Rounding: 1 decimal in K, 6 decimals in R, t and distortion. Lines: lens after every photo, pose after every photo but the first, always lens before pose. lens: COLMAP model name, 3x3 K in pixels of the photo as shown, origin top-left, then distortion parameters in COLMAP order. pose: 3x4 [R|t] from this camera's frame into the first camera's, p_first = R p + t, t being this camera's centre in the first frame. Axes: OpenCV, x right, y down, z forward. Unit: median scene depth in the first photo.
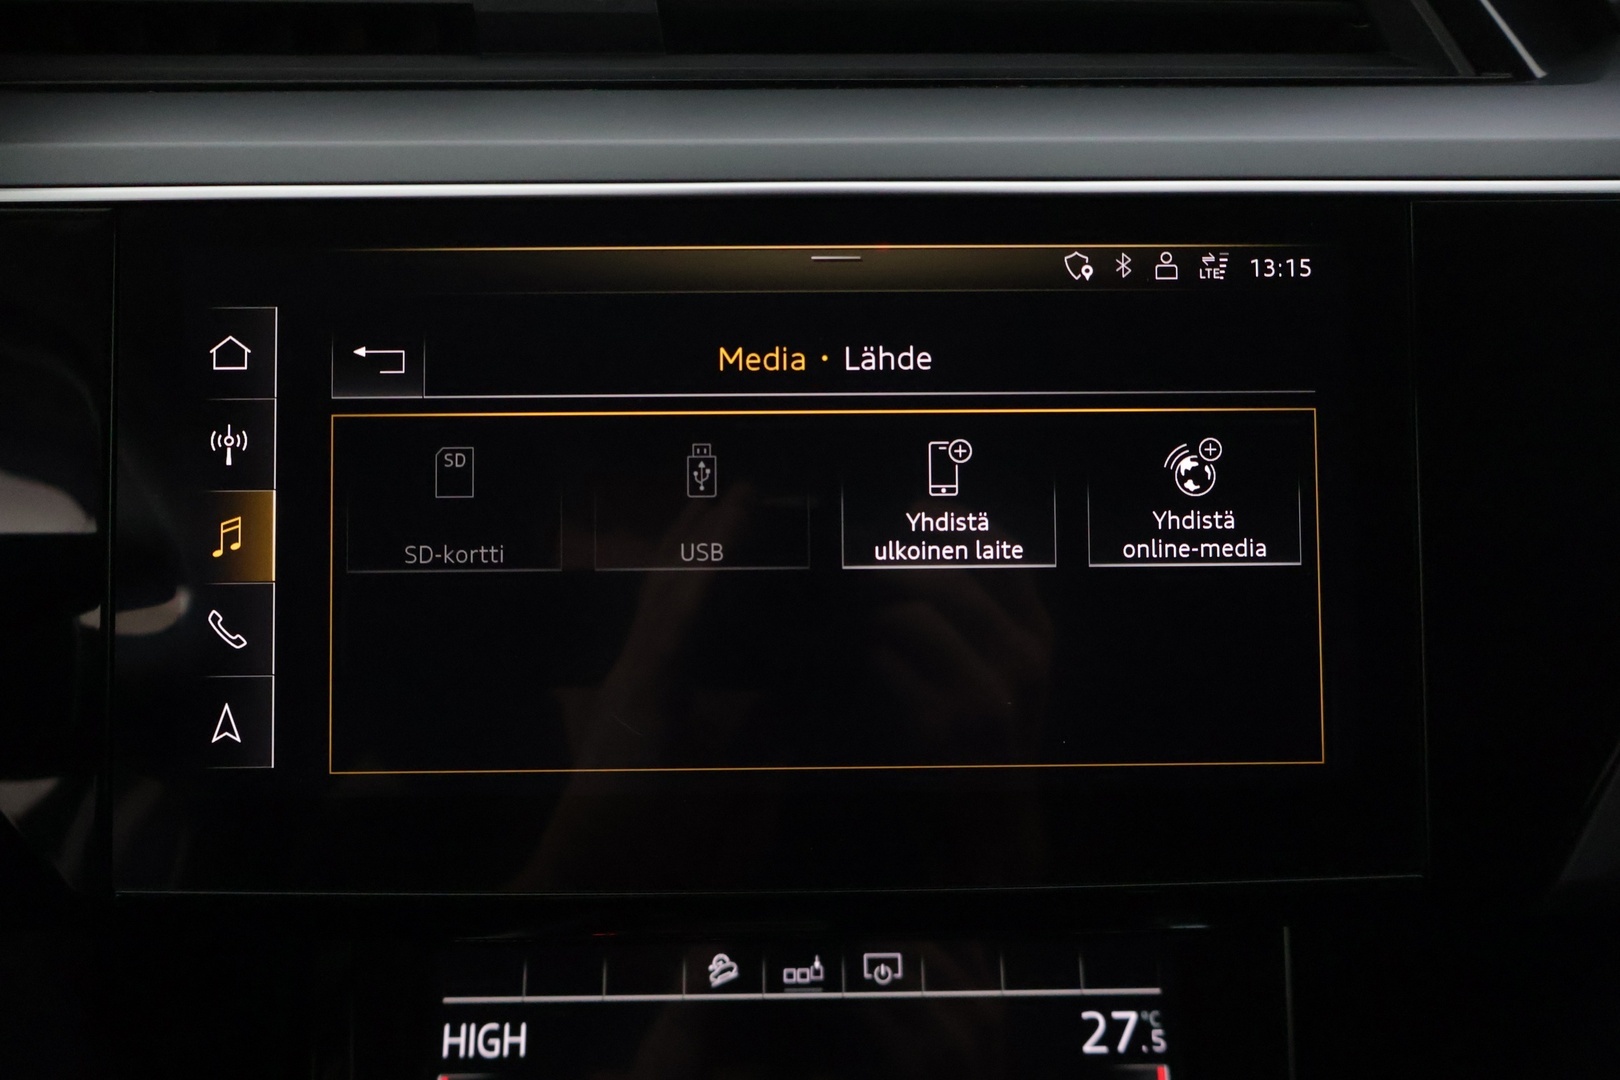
lens RADIAL K [[1284.4, 0, 817.3], [0, 1284.4, 537.1], [0, 0, 1]] dist [0.001756, -0.011535]
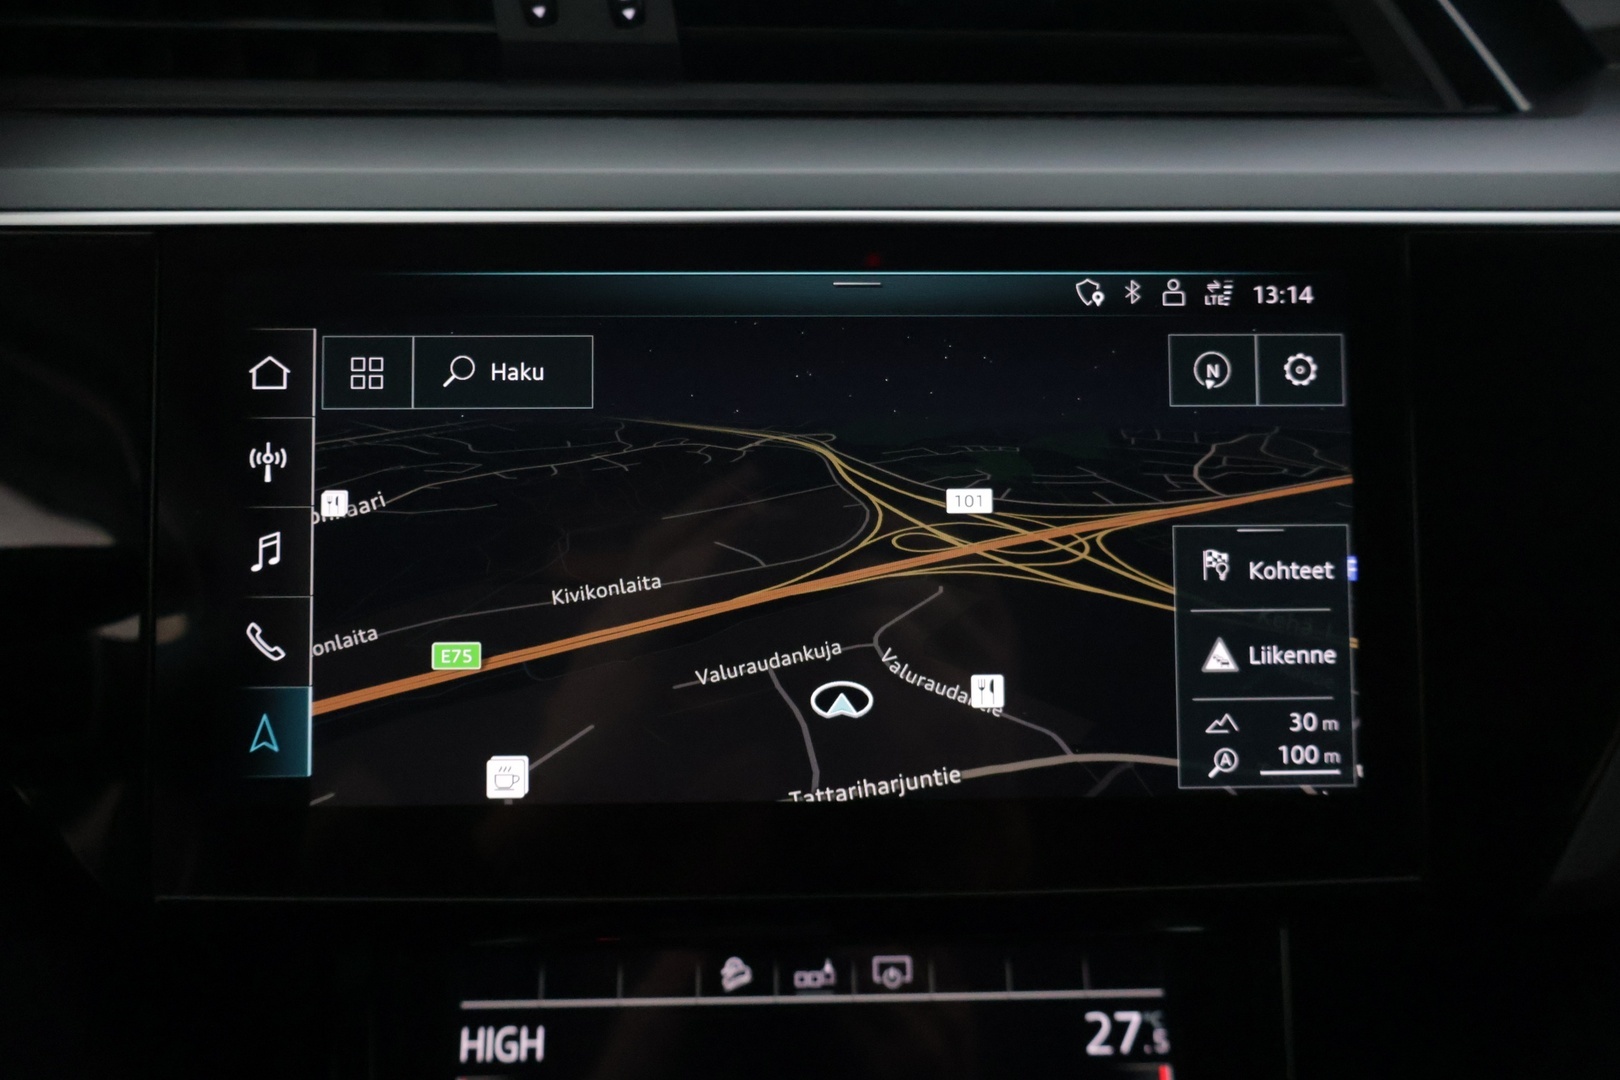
lens RADIAL K [[1284.4, 0, 813.8], [0, 1284.4, 523.6], [0, 0, 1]] dist [0.001756, -0.011535]
pose [[0.999882, 0.001615, 0.015248, -0.028992], [-0.001403, 0.999903, -0.013874, -0.007223], [-0.015269, 0.013851, 0.999787, -0.028235]]
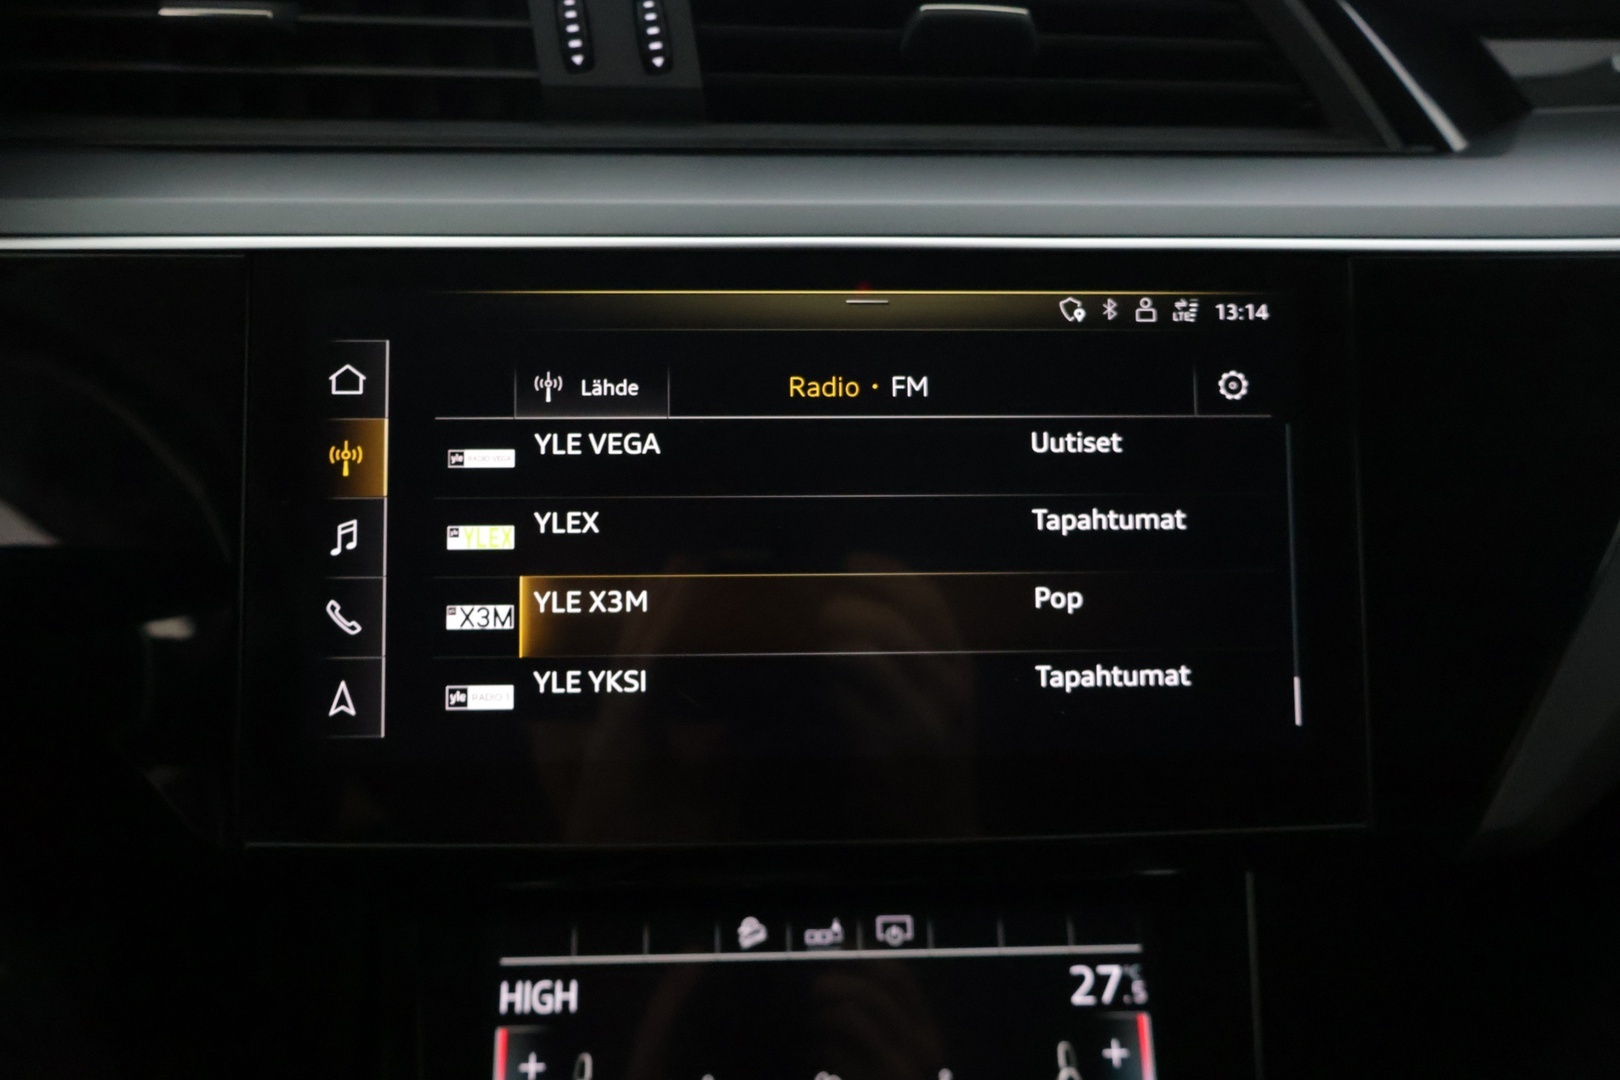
lens RADIAL K [[1284.4, 0, 809.8], [0, 1284.4, 532.1], [0, 0, 1]] dist [0.001756, -0.011535]
pose [[0.999605, 0.000961, 0.028079, -0.057301], [-0.000077, 0.999505, -0.031474, 0.024866], [-0.028095, 0.031459, 0.999110, -0.135328]]
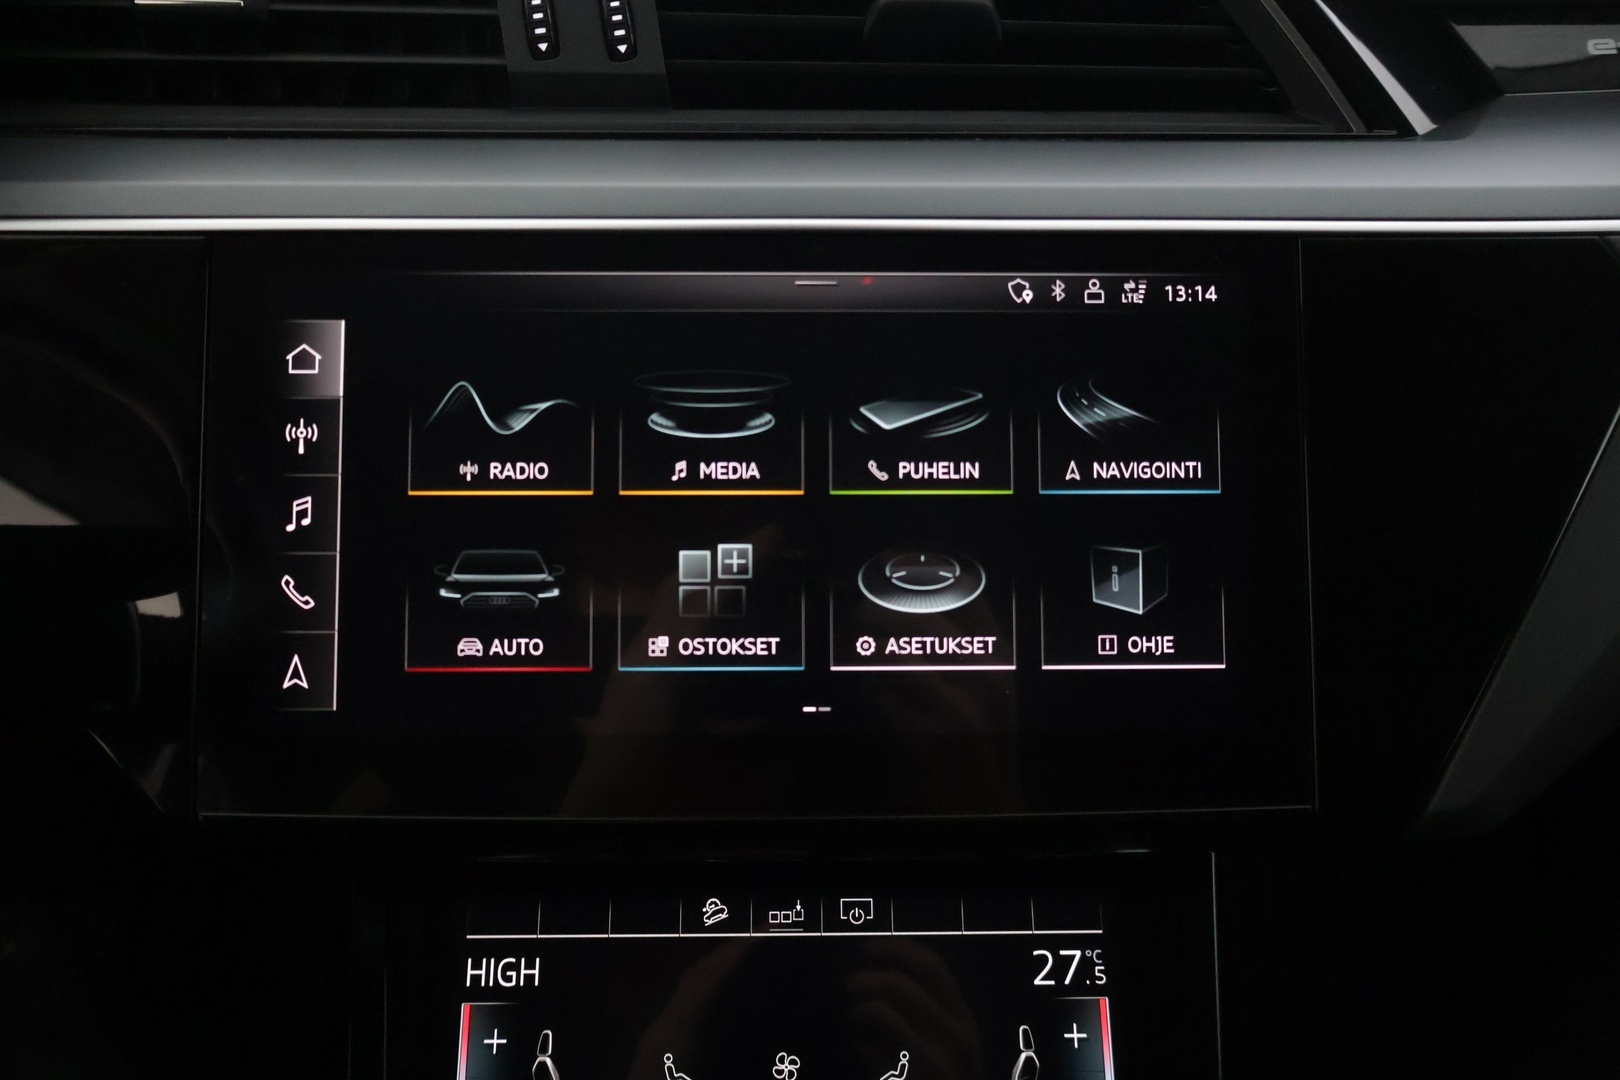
lens RADIAL K [[1284.4, 0, 816.3], [0, 1284.4, 529.5], [0, 0, 1]] dist [0.001756, -0.011535]
pose [[0.999967, 0.005592, 0.005888, 0.007296], [-0.005395, 0.999444, -0.032898, 0.040103], [-0.006069, 0.032865, 0.999441, -0.144884]]
